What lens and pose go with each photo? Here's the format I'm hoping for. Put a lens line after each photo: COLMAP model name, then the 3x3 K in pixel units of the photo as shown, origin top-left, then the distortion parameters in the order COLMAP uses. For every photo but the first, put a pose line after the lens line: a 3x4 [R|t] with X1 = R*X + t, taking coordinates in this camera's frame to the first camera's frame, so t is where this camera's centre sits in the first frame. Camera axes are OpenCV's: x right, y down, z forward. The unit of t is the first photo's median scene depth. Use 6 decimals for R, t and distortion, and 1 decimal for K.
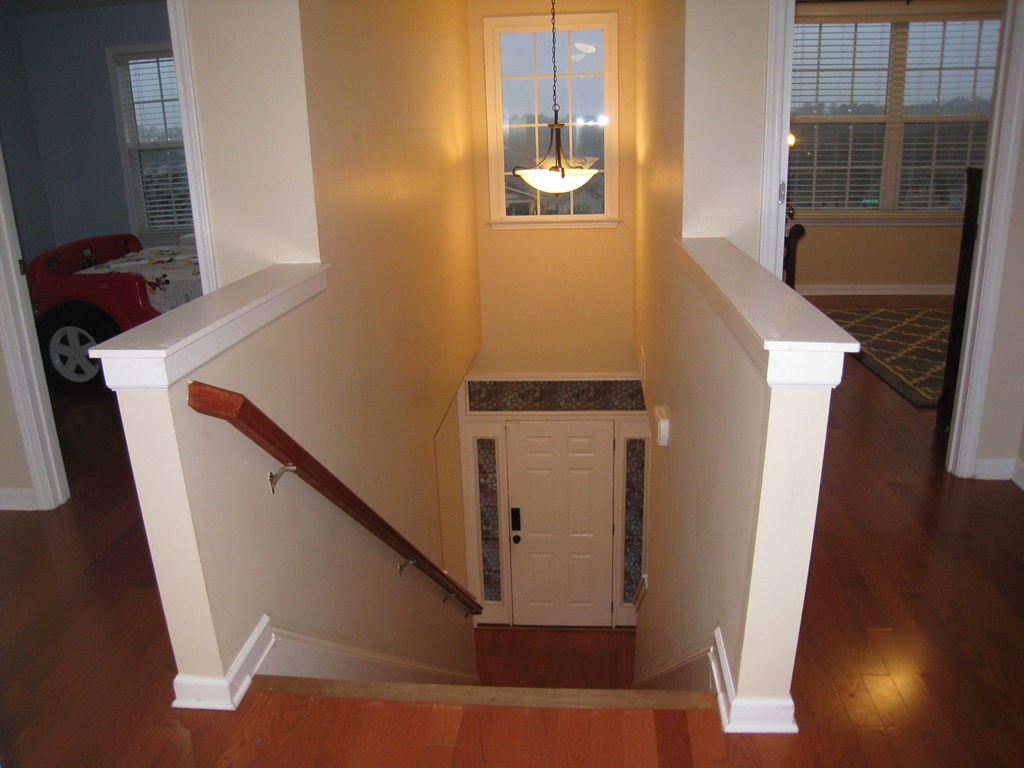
lens RADIAL K [[842.6, 0, 509.3], [0, 842.6, 398.8], [0, 0, 1]] dist [-0.163835, 0.094813]
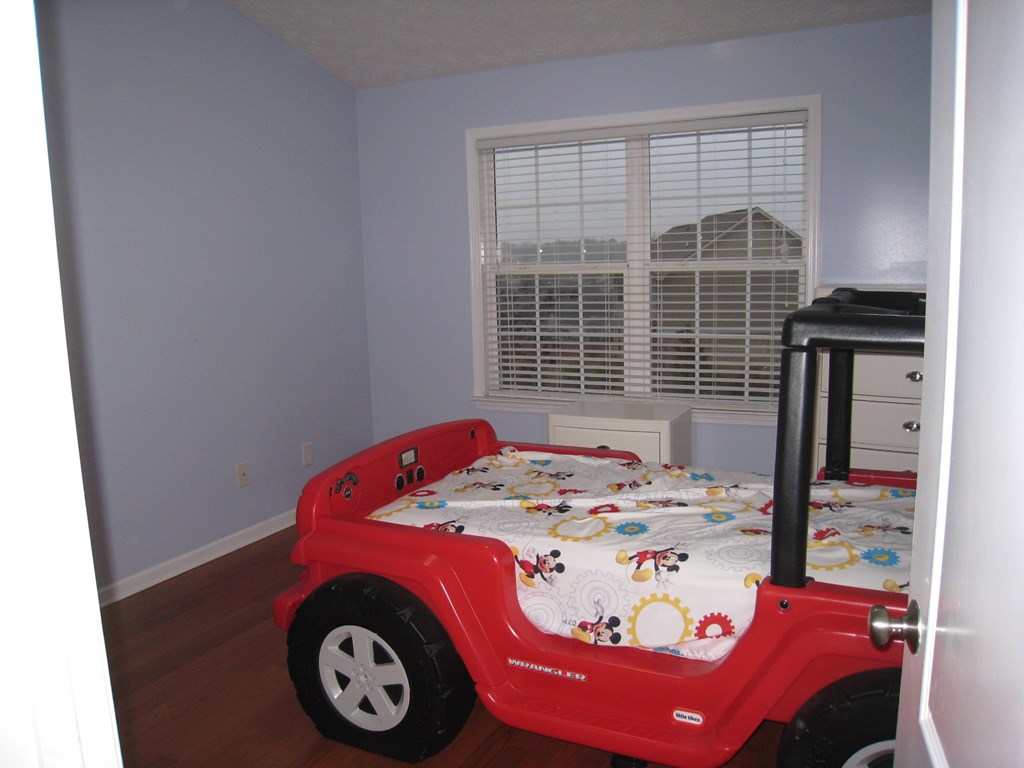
lens RADIAL K [[842.6, 0, 509.3], [0, 842.6, 398.8], [0, 0, 1]] dist [-0.163835, 0.094813]
pose [[0.934193, 0.066719, -0.350474, -0.279321], [-0.115082, 0.986201, -0.119013, -0.176799], [0.337697, 0.151514, 0.928980, 0.520100]]
